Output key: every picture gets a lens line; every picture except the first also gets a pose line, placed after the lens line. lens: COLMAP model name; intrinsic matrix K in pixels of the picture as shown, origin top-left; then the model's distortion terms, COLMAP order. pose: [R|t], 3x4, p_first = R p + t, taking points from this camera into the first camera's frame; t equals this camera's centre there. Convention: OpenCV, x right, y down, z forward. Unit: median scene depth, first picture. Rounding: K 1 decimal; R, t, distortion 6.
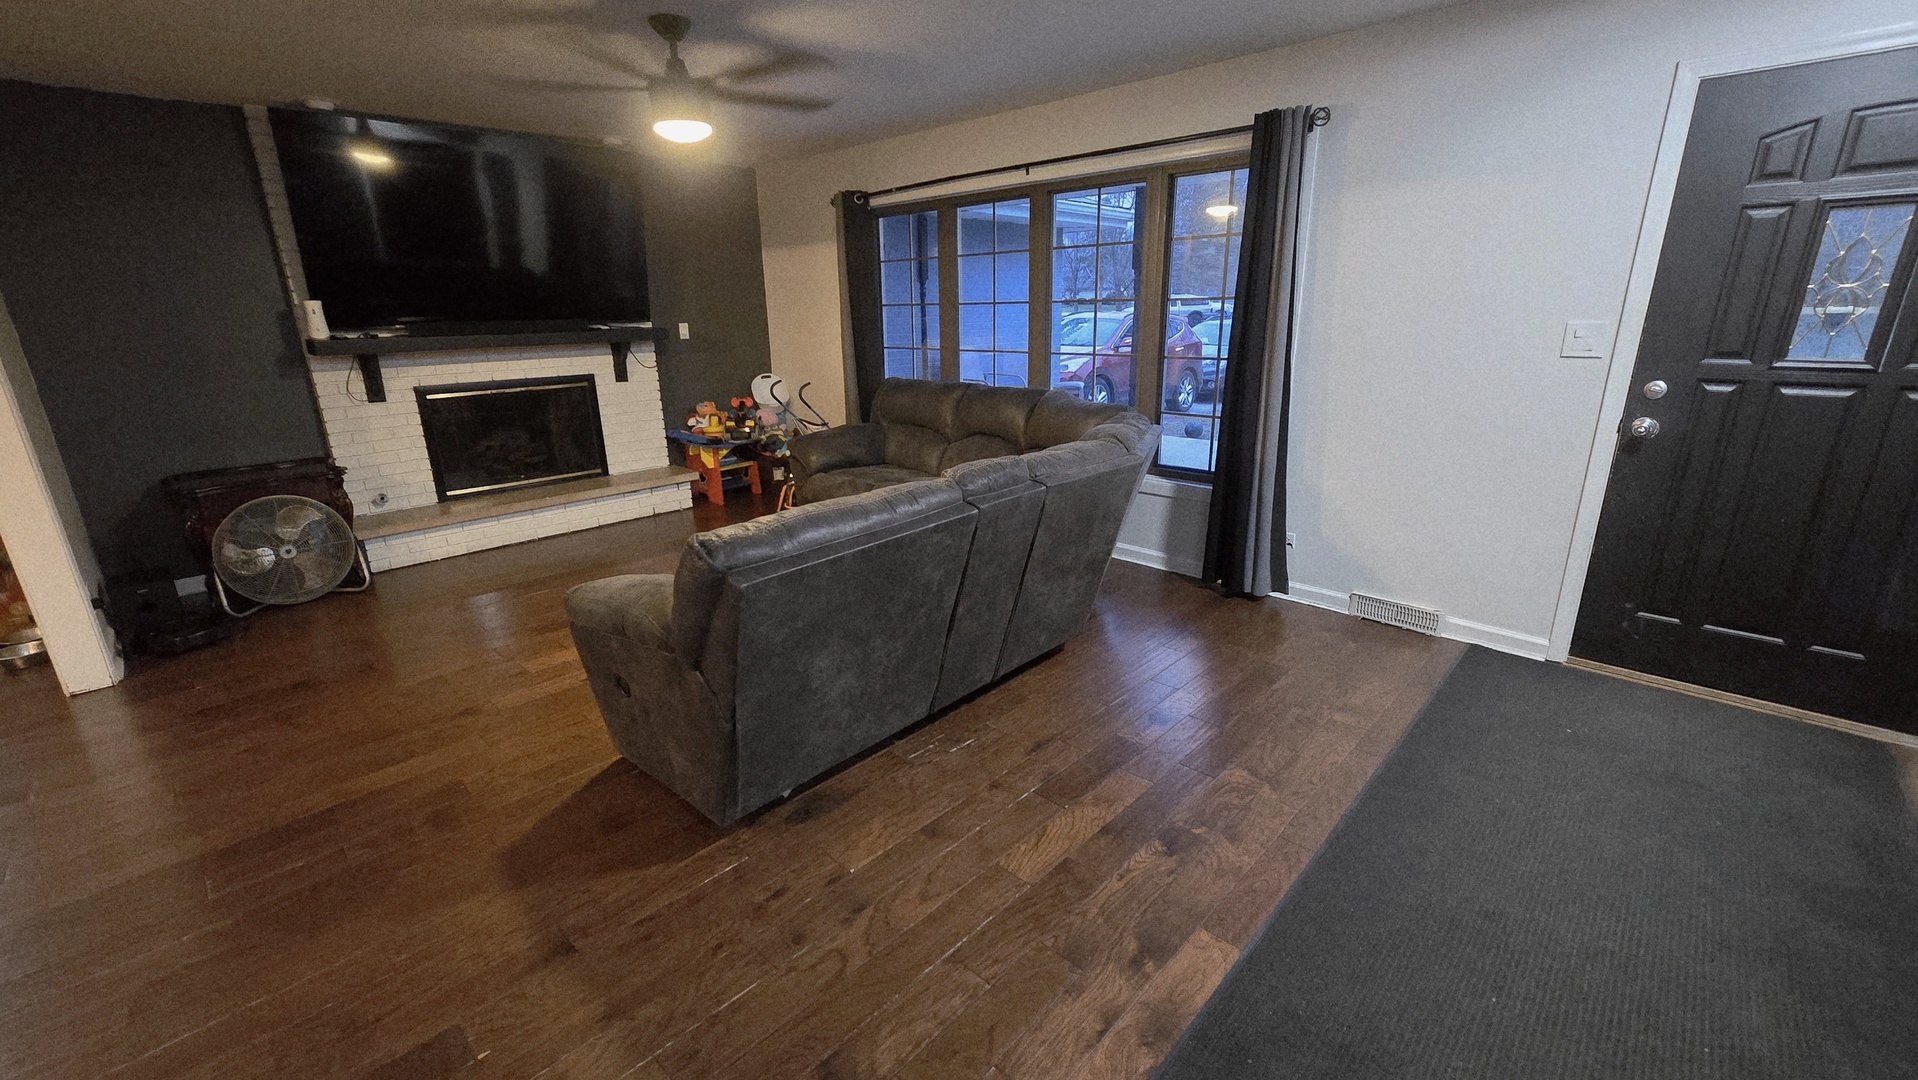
lens RADIAL K [[770.9, 0, 953.4], [0, 770.9, 545.4], [0, 0, 1]] dist [-0.013719, -0.000043]
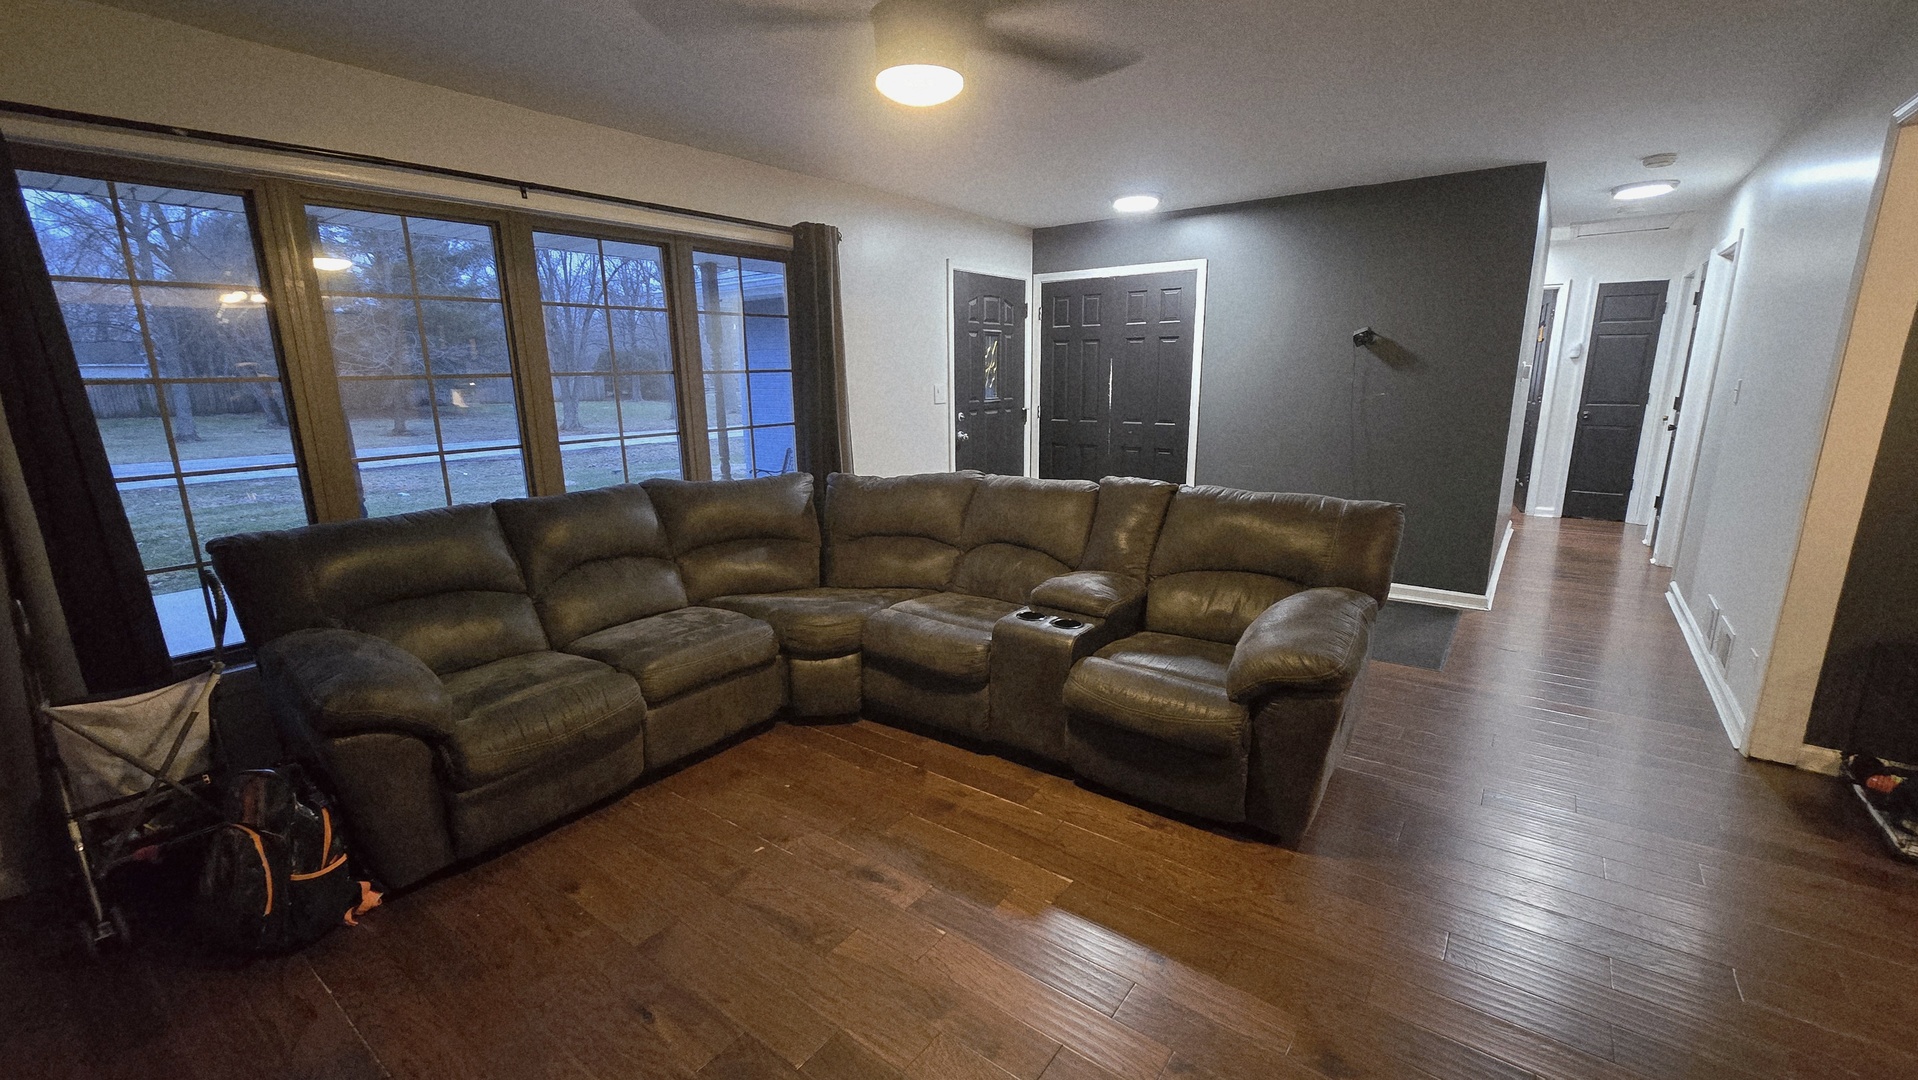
lens RADIAL K [[770.9, 0, 953.4], [0, 770.9, 545.4], [0, 0, 1]] dist [-0.013719, -0.000043]
pose [[-0.118772, -0.205322, 0.971461, -0.735988], [0.303416, 0.924082, 0.232404, -0.242319], [-0.945427, 0.322360, -0.047457, 0.800910]]
